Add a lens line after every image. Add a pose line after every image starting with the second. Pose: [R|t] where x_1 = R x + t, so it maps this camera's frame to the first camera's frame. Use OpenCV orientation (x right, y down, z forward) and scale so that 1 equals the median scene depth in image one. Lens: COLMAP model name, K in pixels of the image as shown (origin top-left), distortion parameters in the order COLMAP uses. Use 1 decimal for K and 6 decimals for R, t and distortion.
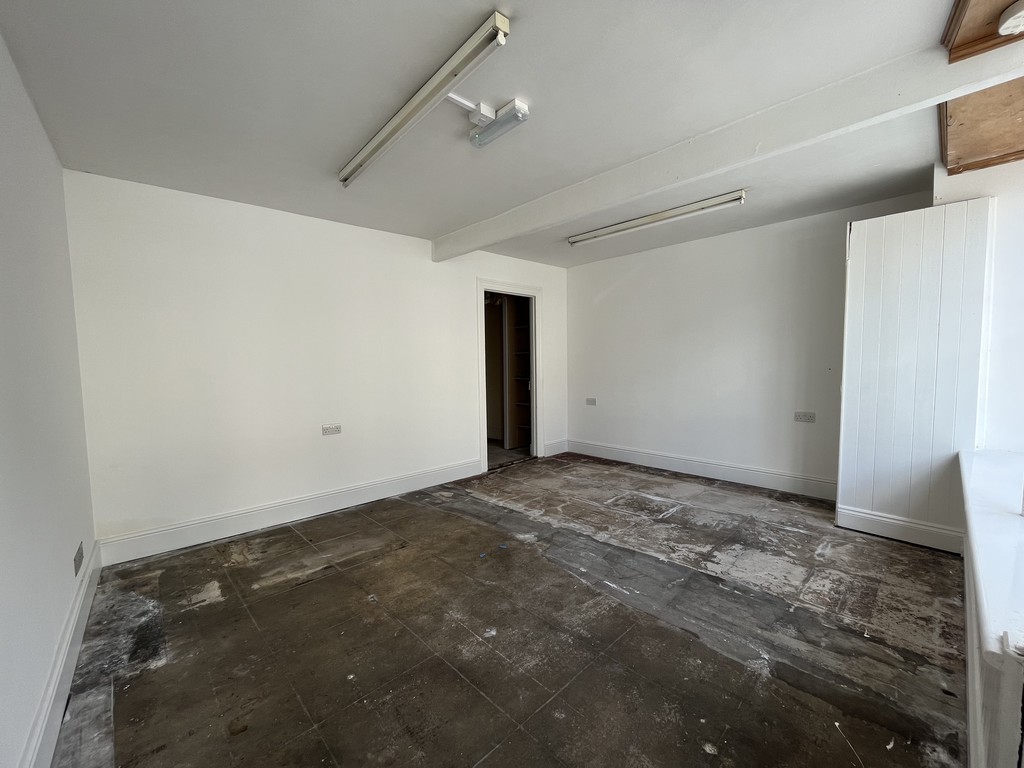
lens RADIAL K [[416.7, 0, 509.3], [0, 416.7, 385.0], [0, 0, 1]] dist [-0.001265, -0.000338]
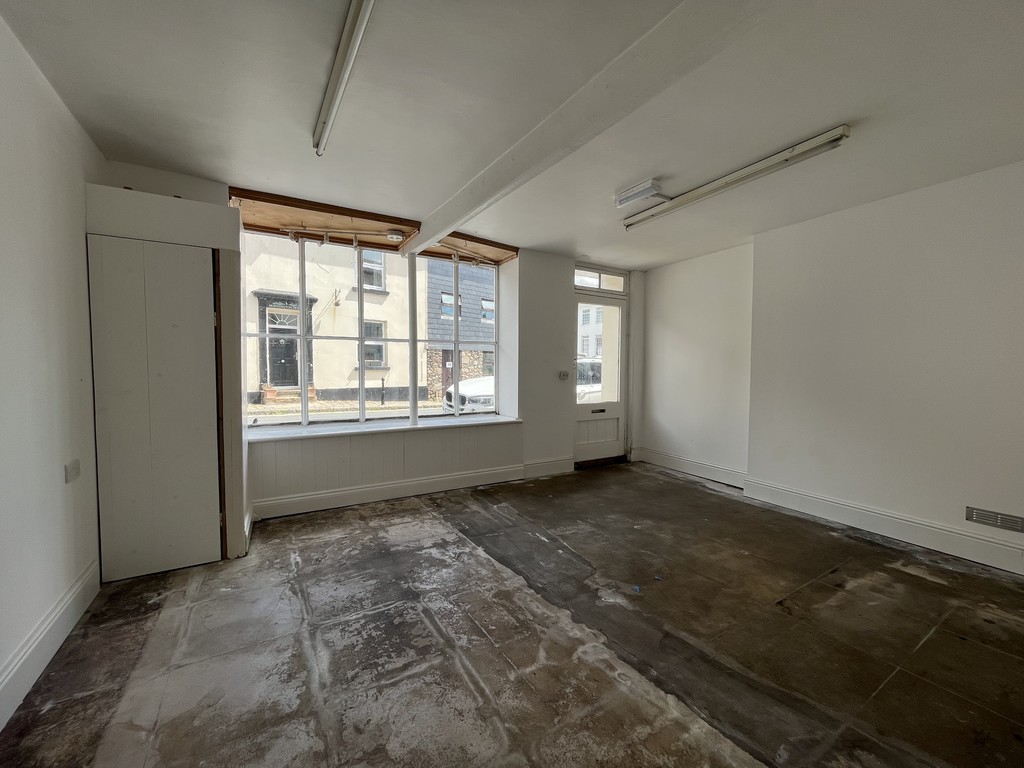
lens RADIAL K [[416.7, 0, 513.6], [0, 416.7, 384.3], [0, 0, 1]] dist [-0.001265, -0.000338]
pose [[-0.978132, 0.002552, 0.207968, 0.062019], [0.024236, 0.994511, 0.101783, -0.097489], [-0.206567, 0.104597, -0.972826, 1.837530]]
